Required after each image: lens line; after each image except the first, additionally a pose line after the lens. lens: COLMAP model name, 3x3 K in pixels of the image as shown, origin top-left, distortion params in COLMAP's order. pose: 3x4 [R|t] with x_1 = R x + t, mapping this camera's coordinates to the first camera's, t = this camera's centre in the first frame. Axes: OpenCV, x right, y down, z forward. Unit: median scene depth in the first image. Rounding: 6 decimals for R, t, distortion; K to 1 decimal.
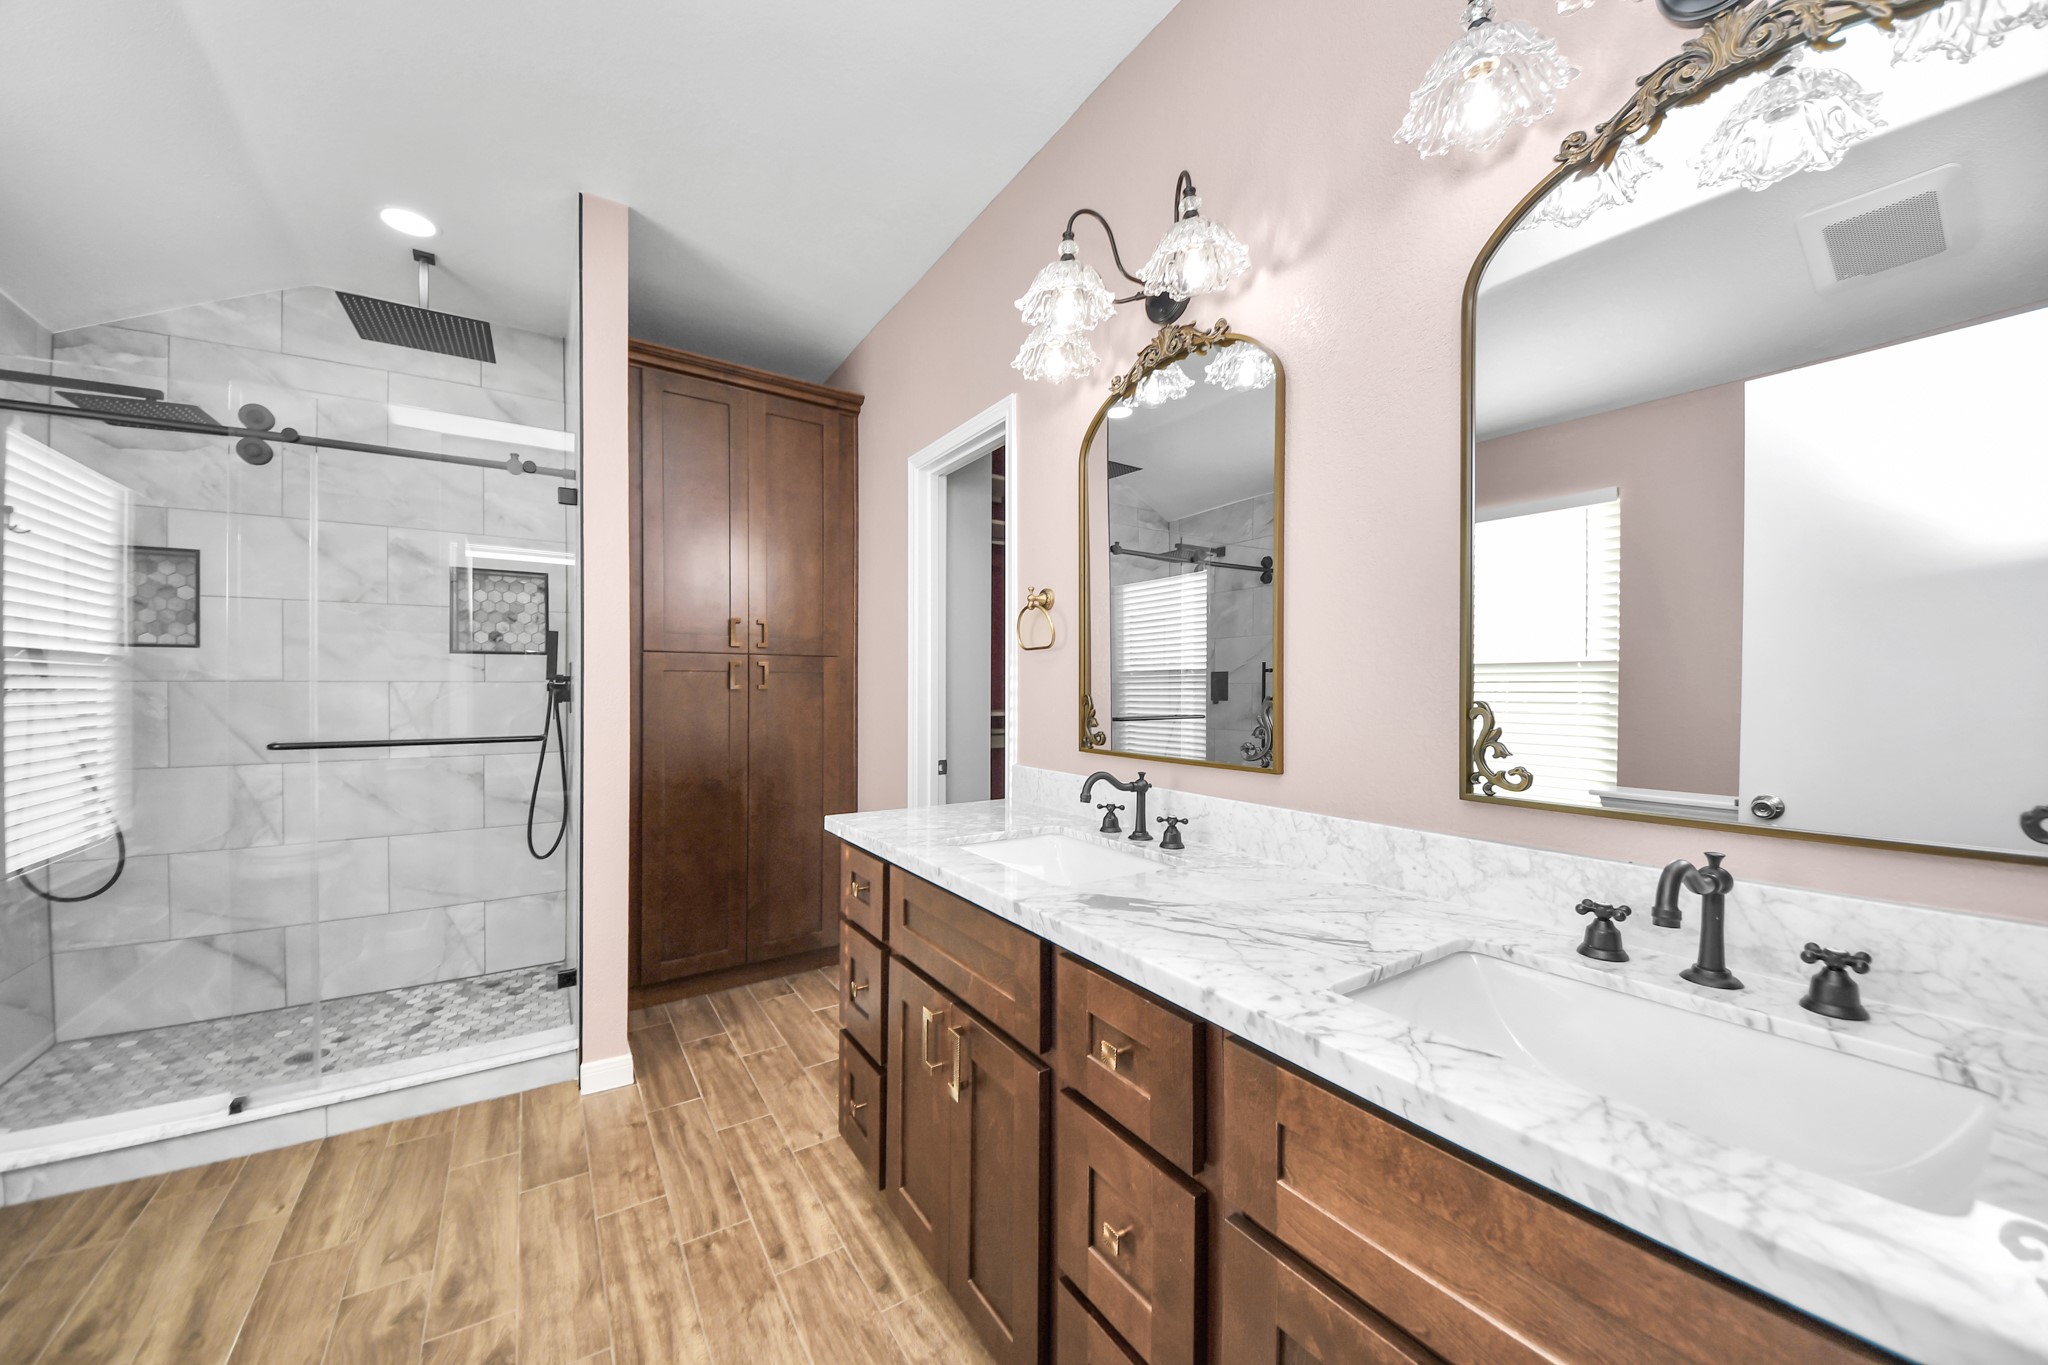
lens RADIAL K [[757.4, 0, 1024.7], [0, 757.4, 685.0], [0, 0, 1]] dist [0.007756, -0.007936]
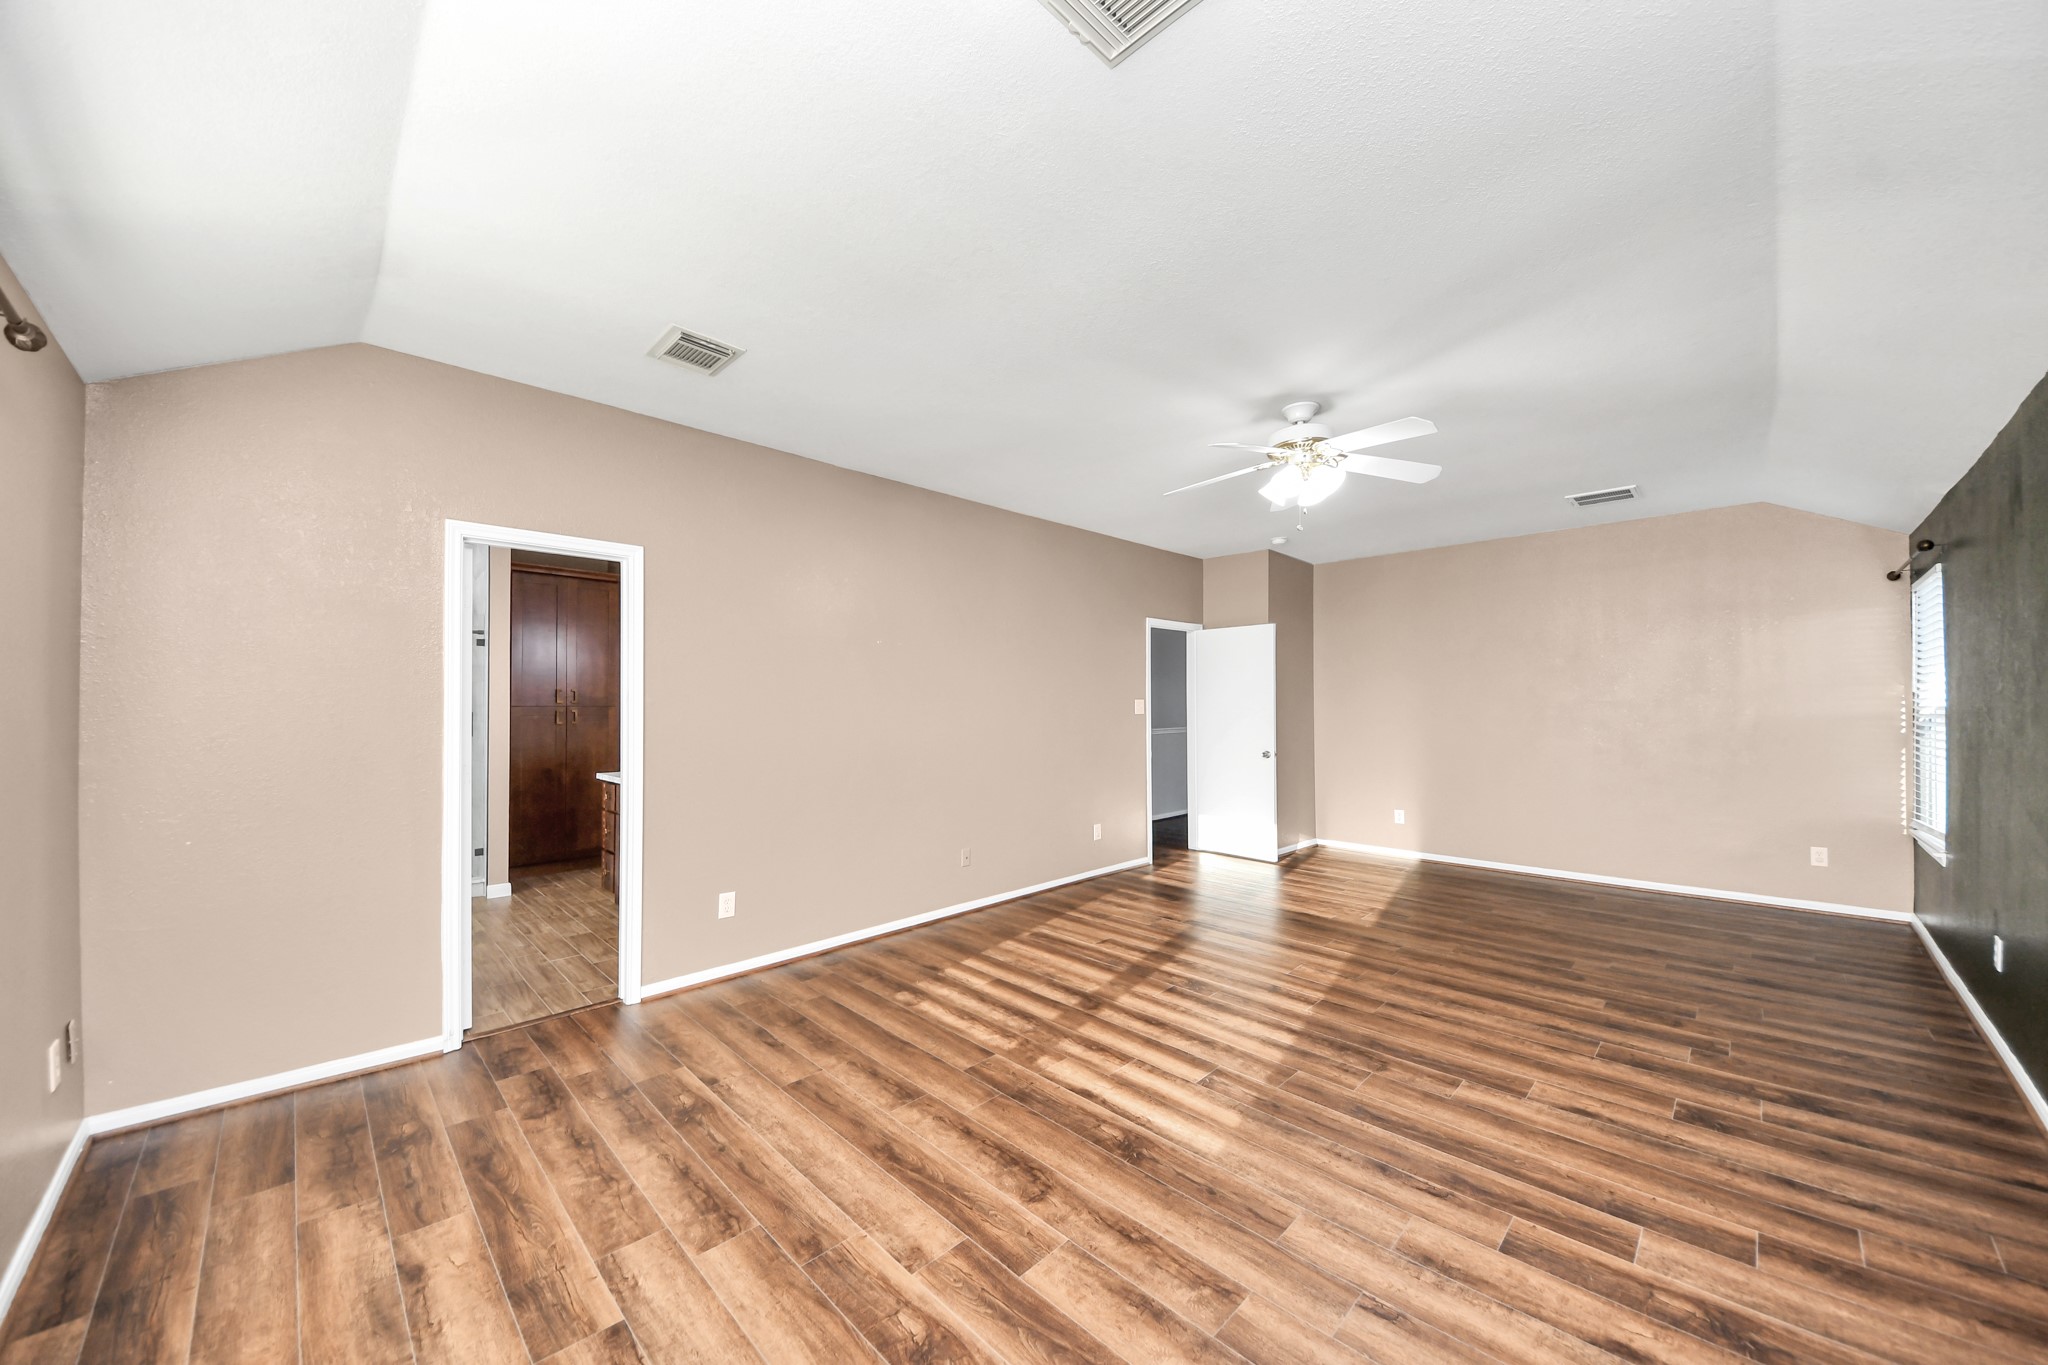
lens RADIAL K [[757.4, 0, 1024.7], [0, 757.4, 685.0], [0, 0, 1]] dist [0.007756, -0.007936]
pose [[0.979913, 0.002446, 0.199413, 0.500799], [0.000736, 0.999874, -0.015877, -0.076514], [-0.199427, 0.015705, 0.979787, -1.429220]]
